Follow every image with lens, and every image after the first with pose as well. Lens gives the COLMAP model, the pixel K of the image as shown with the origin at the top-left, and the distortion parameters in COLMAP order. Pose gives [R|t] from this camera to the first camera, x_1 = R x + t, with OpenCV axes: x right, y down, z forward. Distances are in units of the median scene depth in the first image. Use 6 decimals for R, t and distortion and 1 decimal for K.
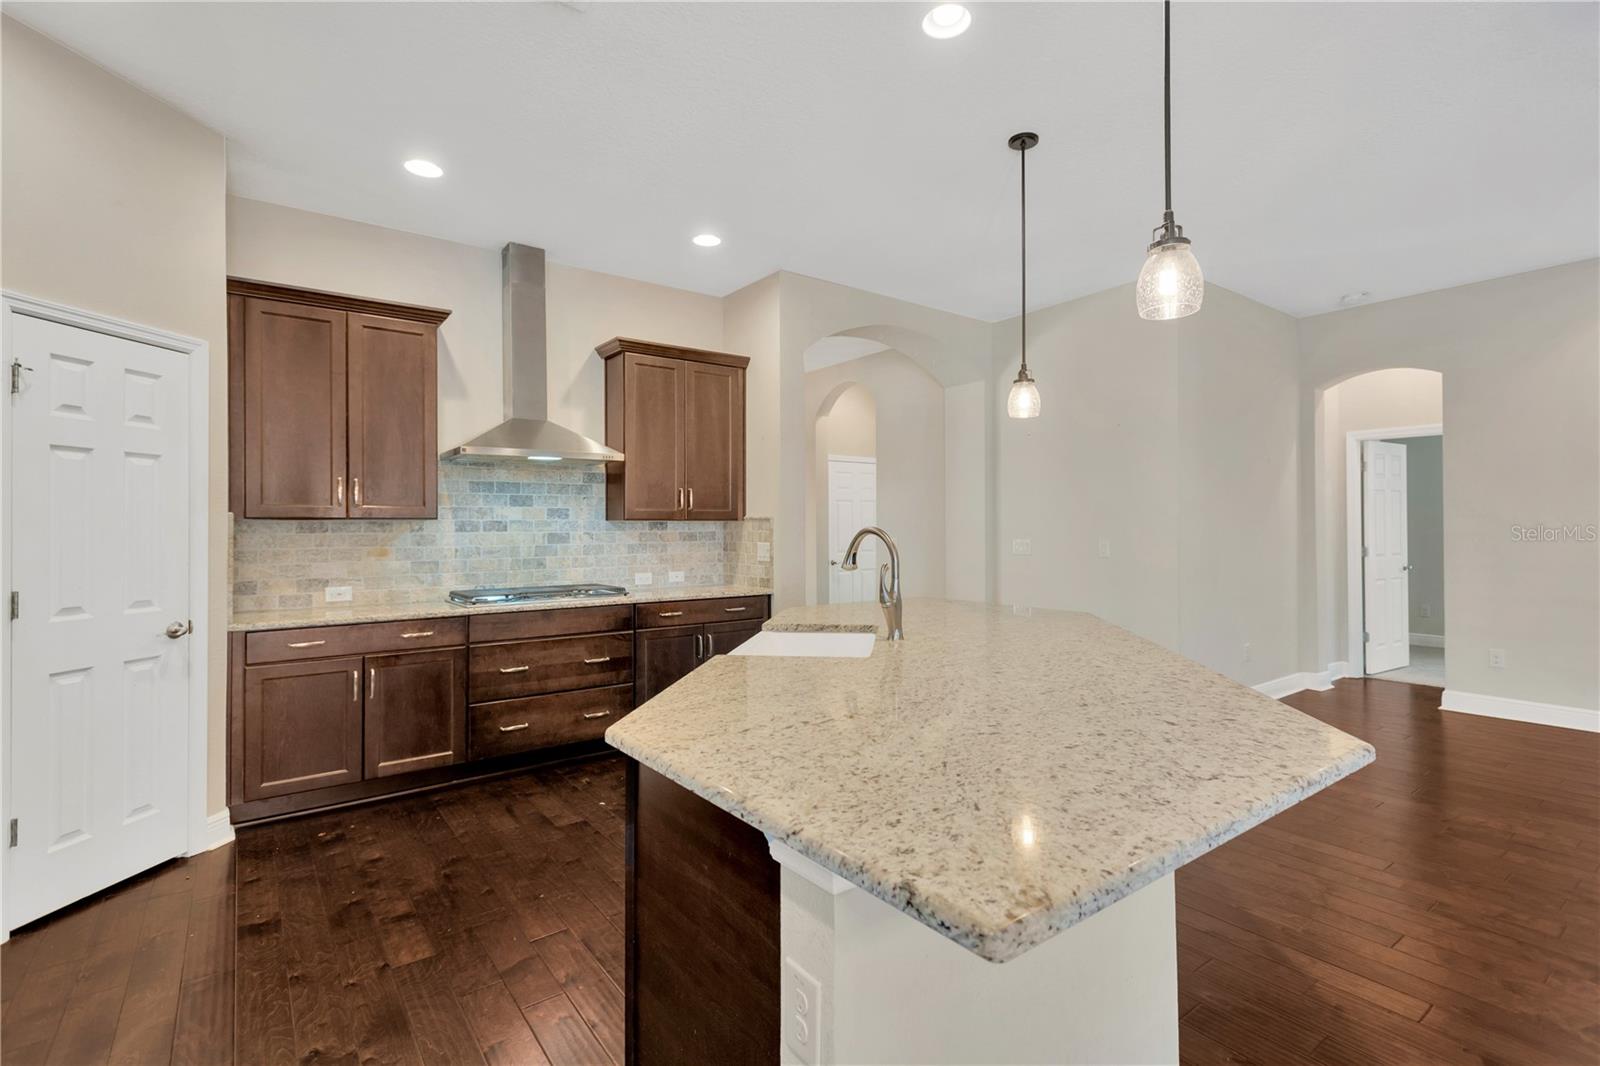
lens RADIAL K [[749.8, 0, 802.2], [0, 749.8, 527.1], [0, 0, 1]] dist [0.010368, -0.000552]
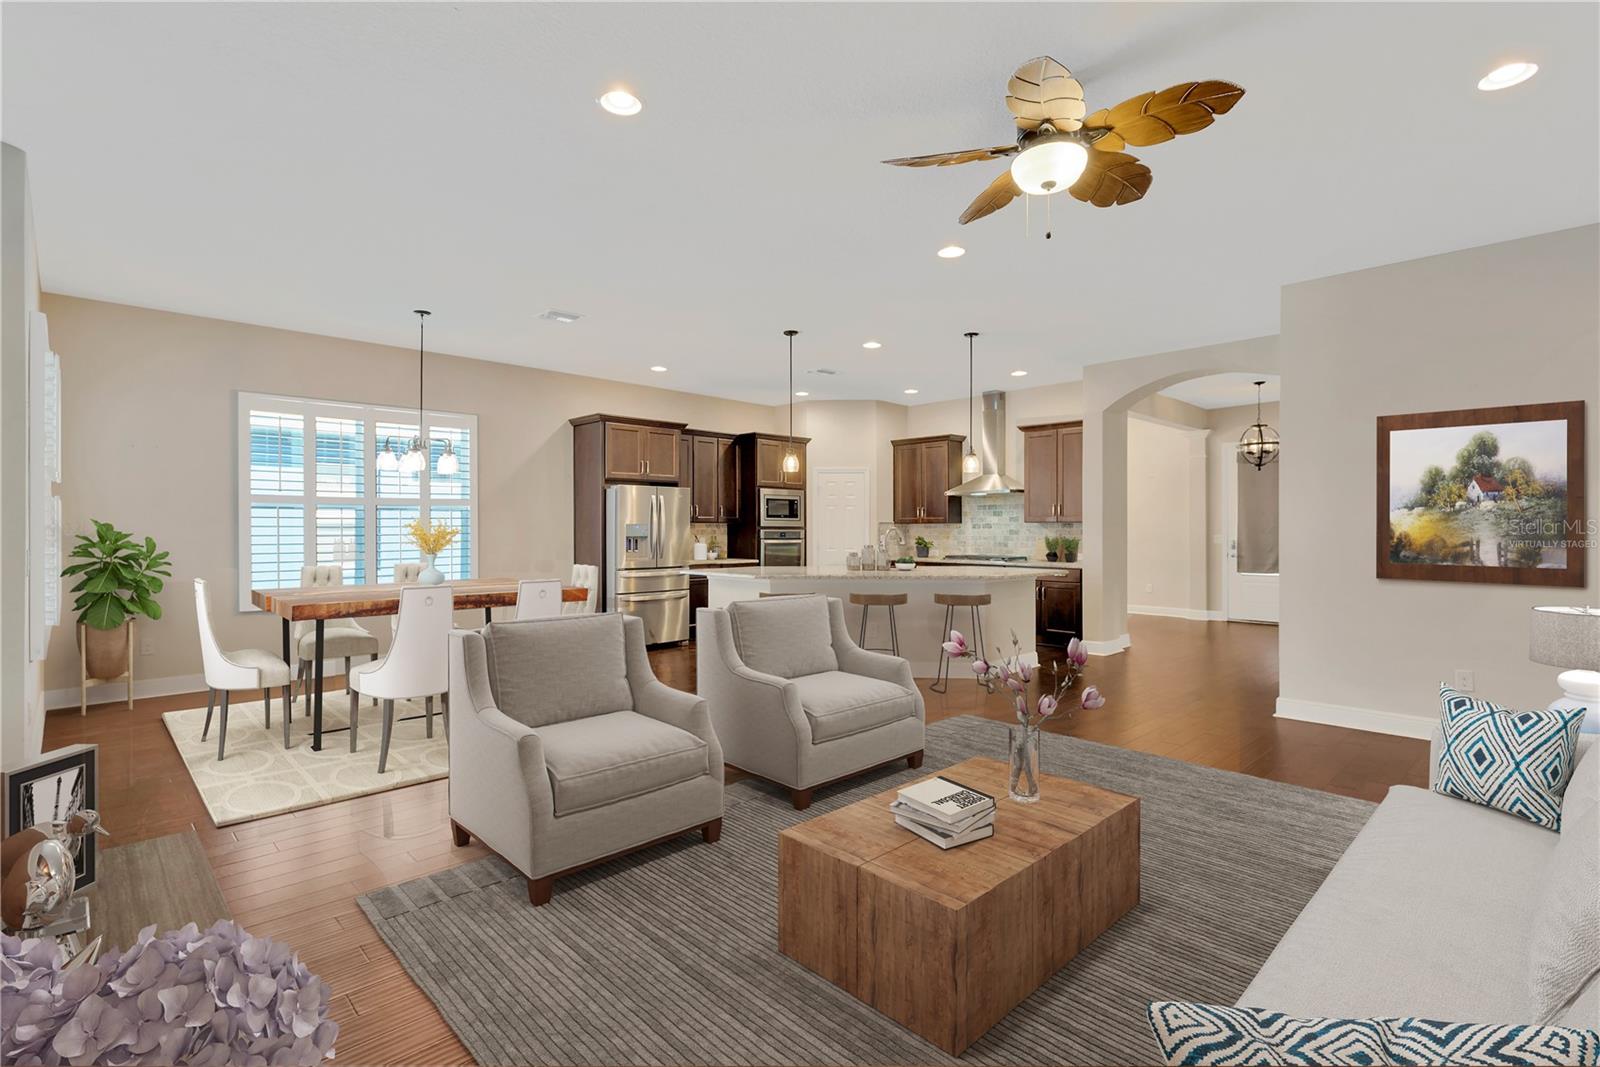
lens RADIAL K [[749.8, 0, 796.3], [0, 749.8, 534.8], [0, 0, 1]] dist [0.010368, -0.000552]
pose [[0.125424, 0.005816, -0.992086, 1.663054], [-0.002496, 0.999982, 0.005546, 0.013530], [0.992100, 0.001780, 0.125436, 0.214904]]
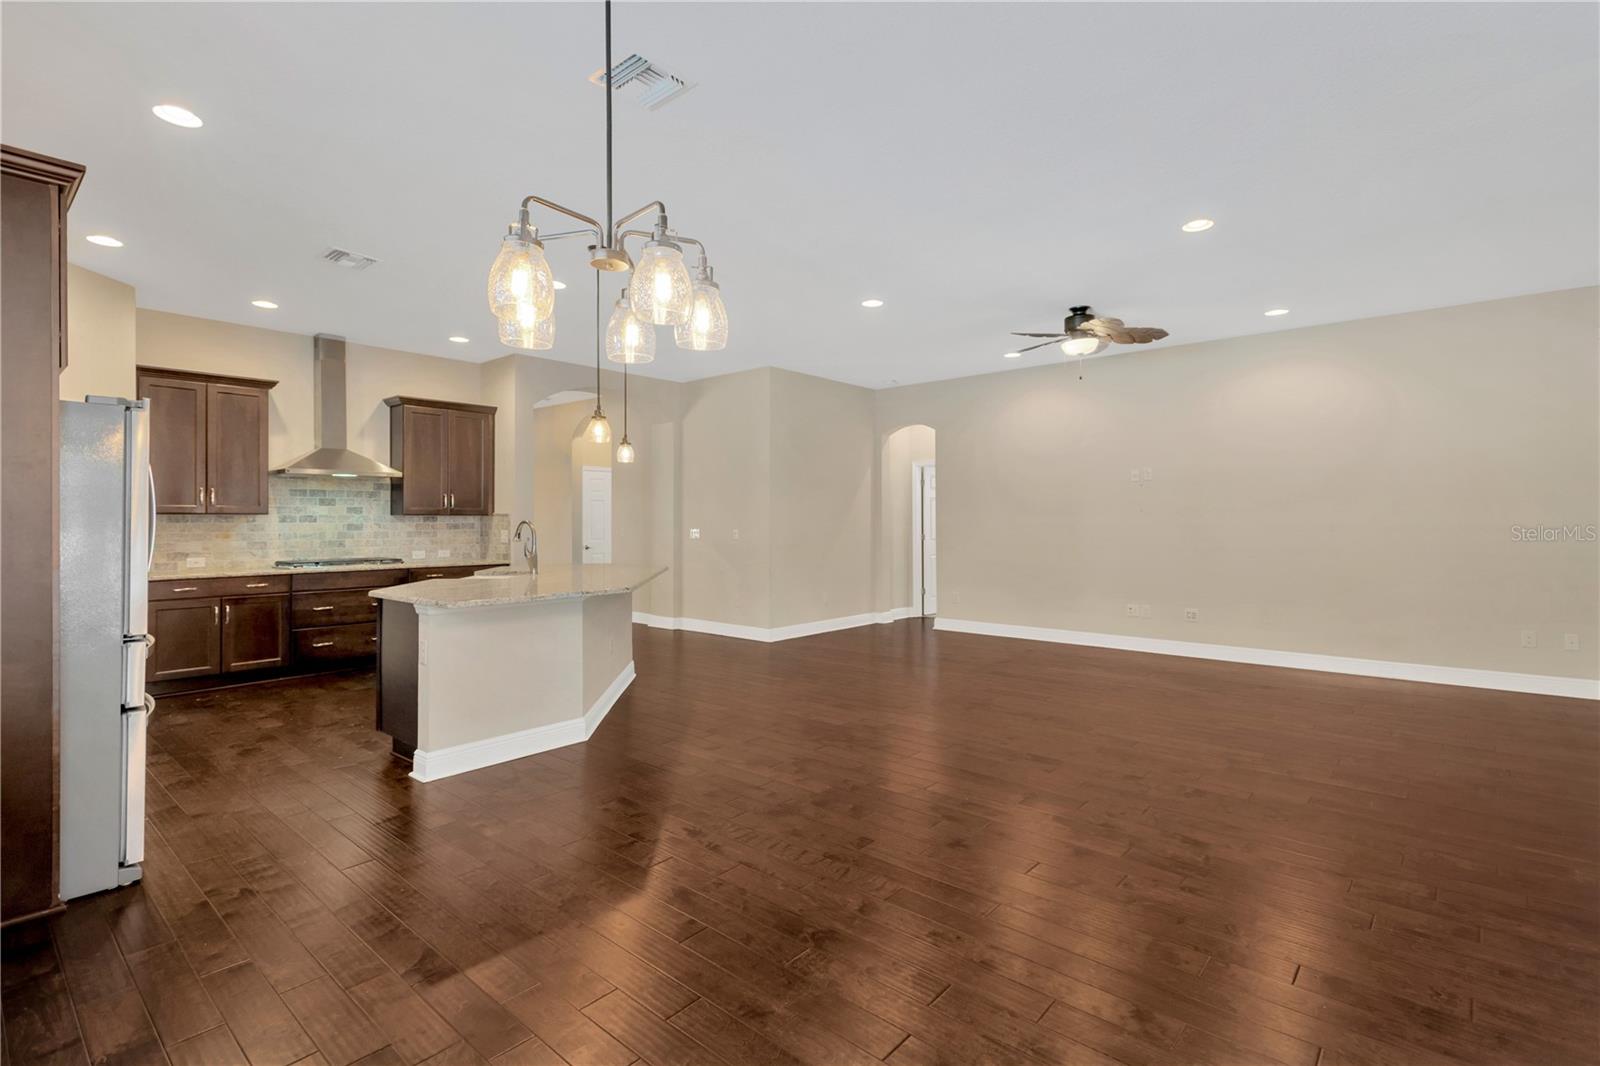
lens RADIAL K [[749.8, 0, 804.5], [0, 749.8, 518.7], [0, 0, 1]] dist [0.010368, -0.000552]
pose [[0.976282, 0.003340, 0.216475, 0.244804], [-0.002451, 0.999987, -0.004374, 0.002509], [-0.216487, 0.003739, 0.976278, -0.715147]]
